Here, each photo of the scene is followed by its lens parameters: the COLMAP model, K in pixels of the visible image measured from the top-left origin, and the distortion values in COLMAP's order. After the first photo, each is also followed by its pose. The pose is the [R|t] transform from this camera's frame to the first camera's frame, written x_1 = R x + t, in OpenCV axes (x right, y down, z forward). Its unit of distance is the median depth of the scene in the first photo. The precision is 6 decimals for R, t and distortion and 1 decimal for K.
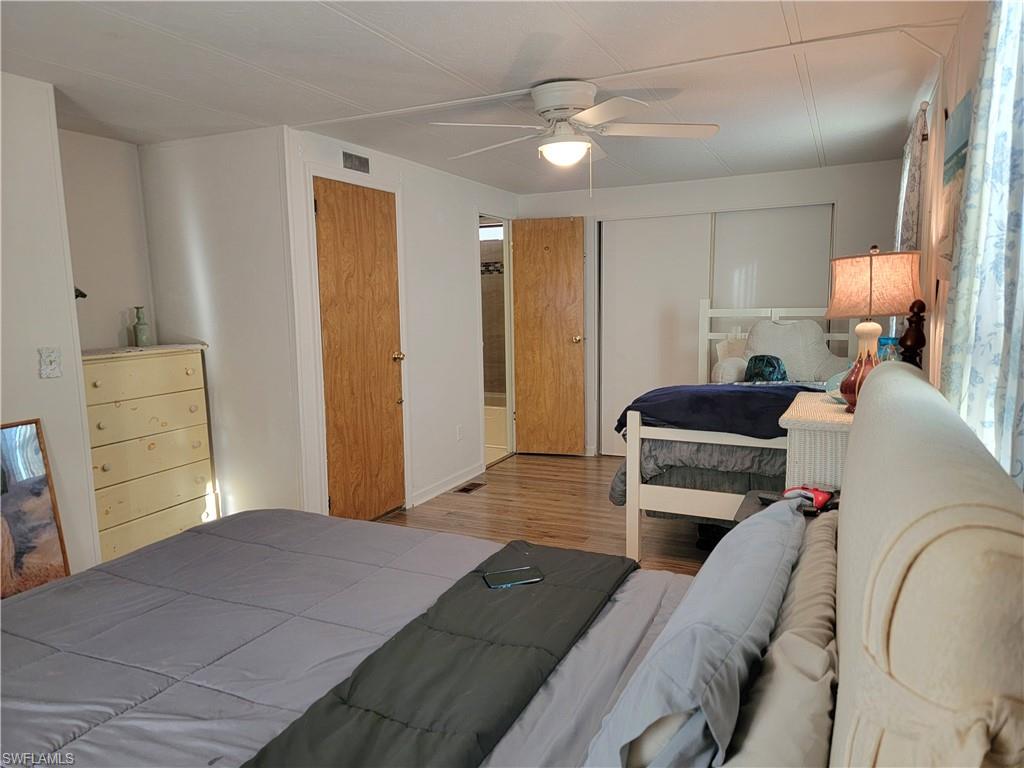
lens RADIAL K [[710.3, 0, 513.3], [0, 710.3, 387.2], [0, 0, 1]] dist [0.038955, -0.029627]
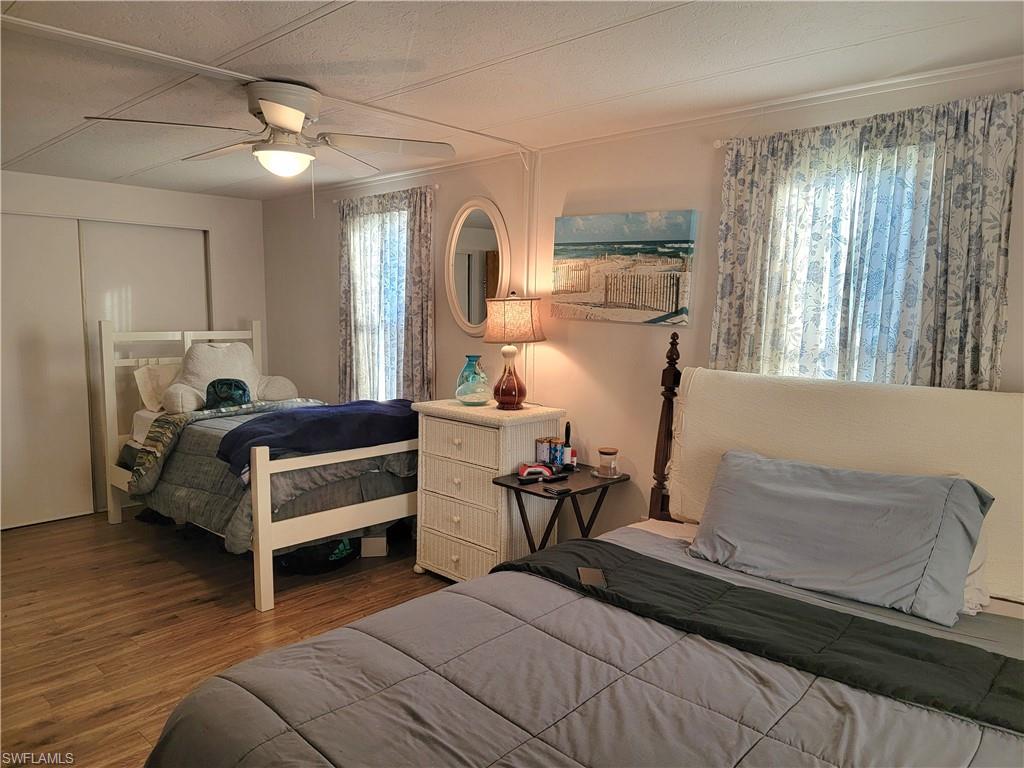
lens RADIAL K [[710.3, 0, 505.2], [0, 710.3, 386.0], [0, 0, 1]] dist [0.038955, -0.029627]
pose [[0.321839, -0.081758, 0.943258, -0.524428], [0.105950, 0.993117, 0.049929, -0.050046], [-0.940848, 0.083869, 0.328286, 0.353898]]
